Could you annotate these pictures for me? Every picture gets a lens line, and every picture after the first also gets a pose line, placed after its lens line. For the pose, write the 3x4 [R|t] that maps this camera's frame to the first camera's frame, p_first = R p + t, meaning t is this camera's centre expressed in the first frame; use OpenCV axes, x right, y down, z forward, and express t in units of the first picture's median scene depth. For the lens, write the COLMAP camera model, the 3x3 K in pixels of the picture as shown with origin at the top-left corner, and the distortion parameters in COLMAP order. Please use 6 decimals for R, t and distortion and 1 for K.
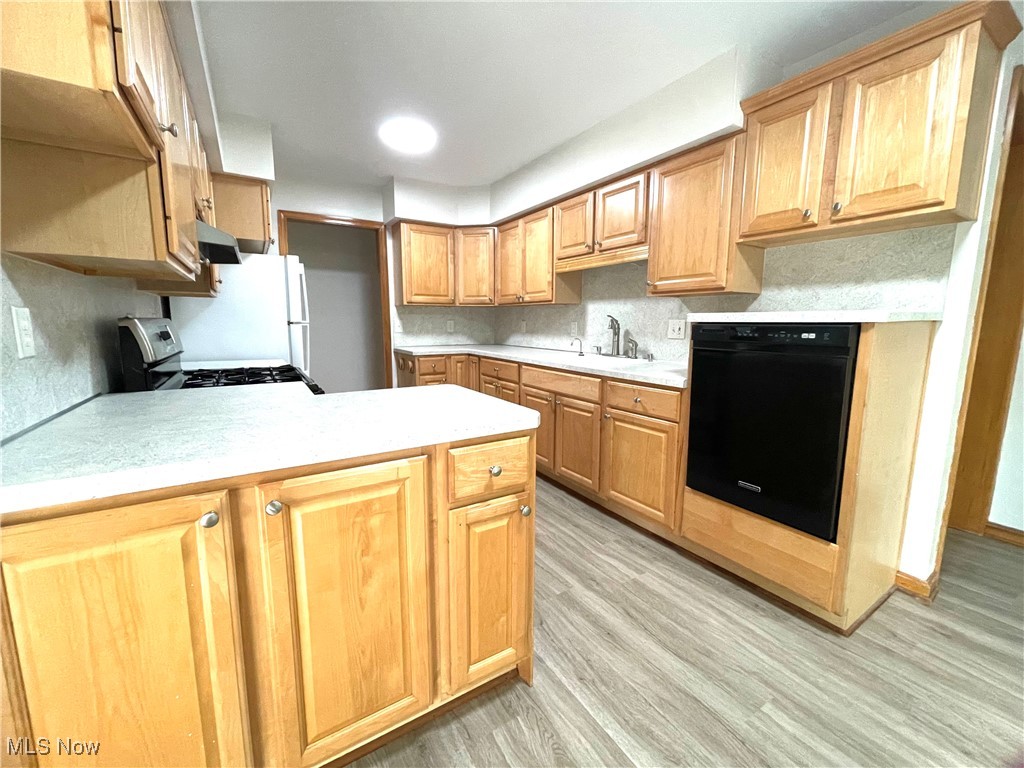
lens RADIAL K [[416.6, 0, 516.4], [0, 416.6, 381.5], [0, 0, 1]] dist [-0.000296, -0.000942]
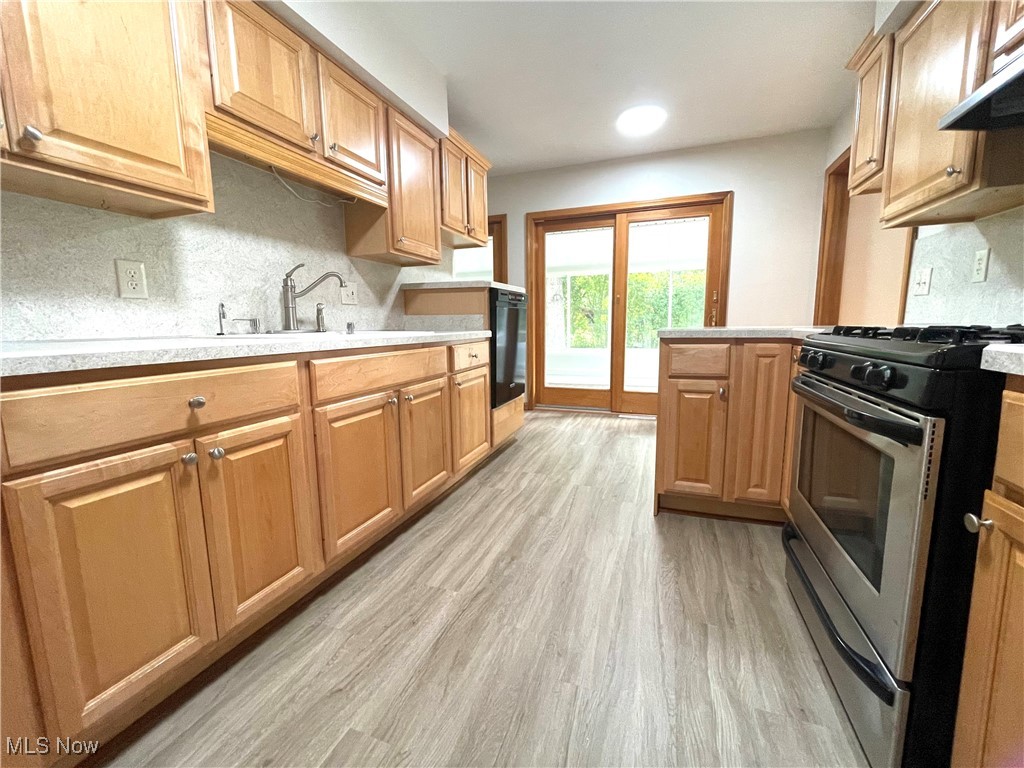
lens RADIAL K [[416.6, 0, 509.0], [0, 416.6, 377.8], [0, 0, 1]] dist [-0.000296, -0.000942]
pose [[-0.602530, -0.100663, 0.791723, -0.411221], [0.126215, 0.967512, 0.219068, -0.082259], [-0.788053, 0.231922, -0.570250, 1.012763]]
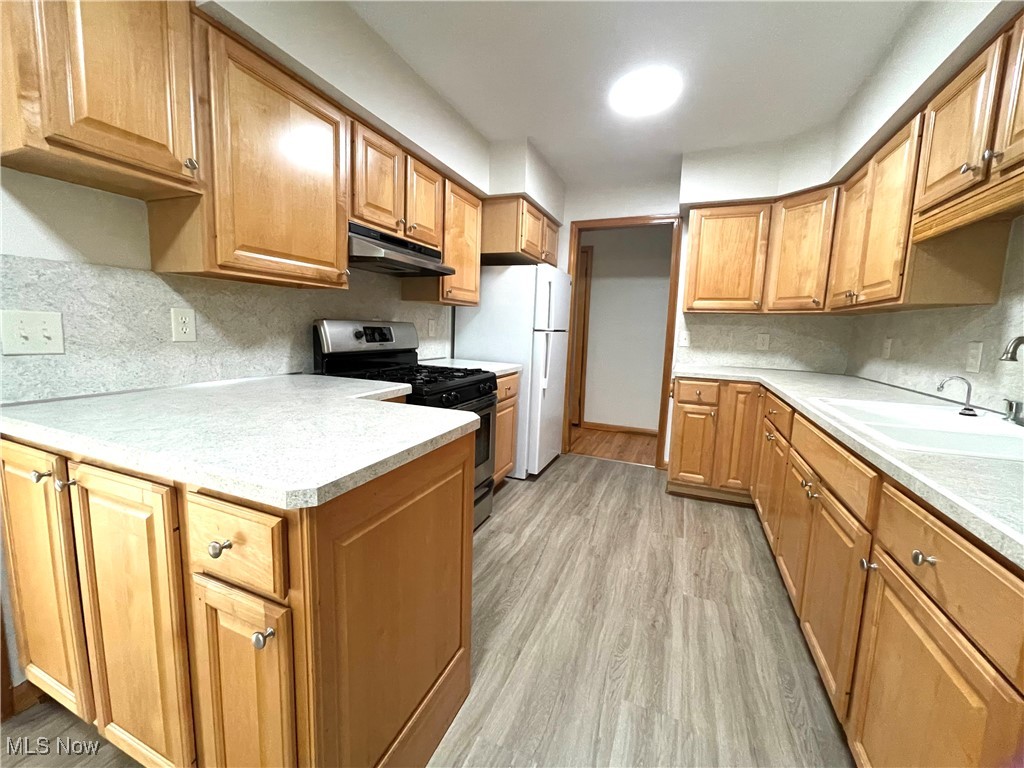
lens RADIAL K [[416.6, 0, 512.7], [0, 416.6, 381.0], [0, 0, 1]] dist [-0.000296, -0.000942]
pose [[0.581612, 0.118184, -0.804836, 0.229276], [-0.145024, 0.988604, 0.040368, -0.044288], [0.800435, 0.093242, 0.592123, 0.318177]]
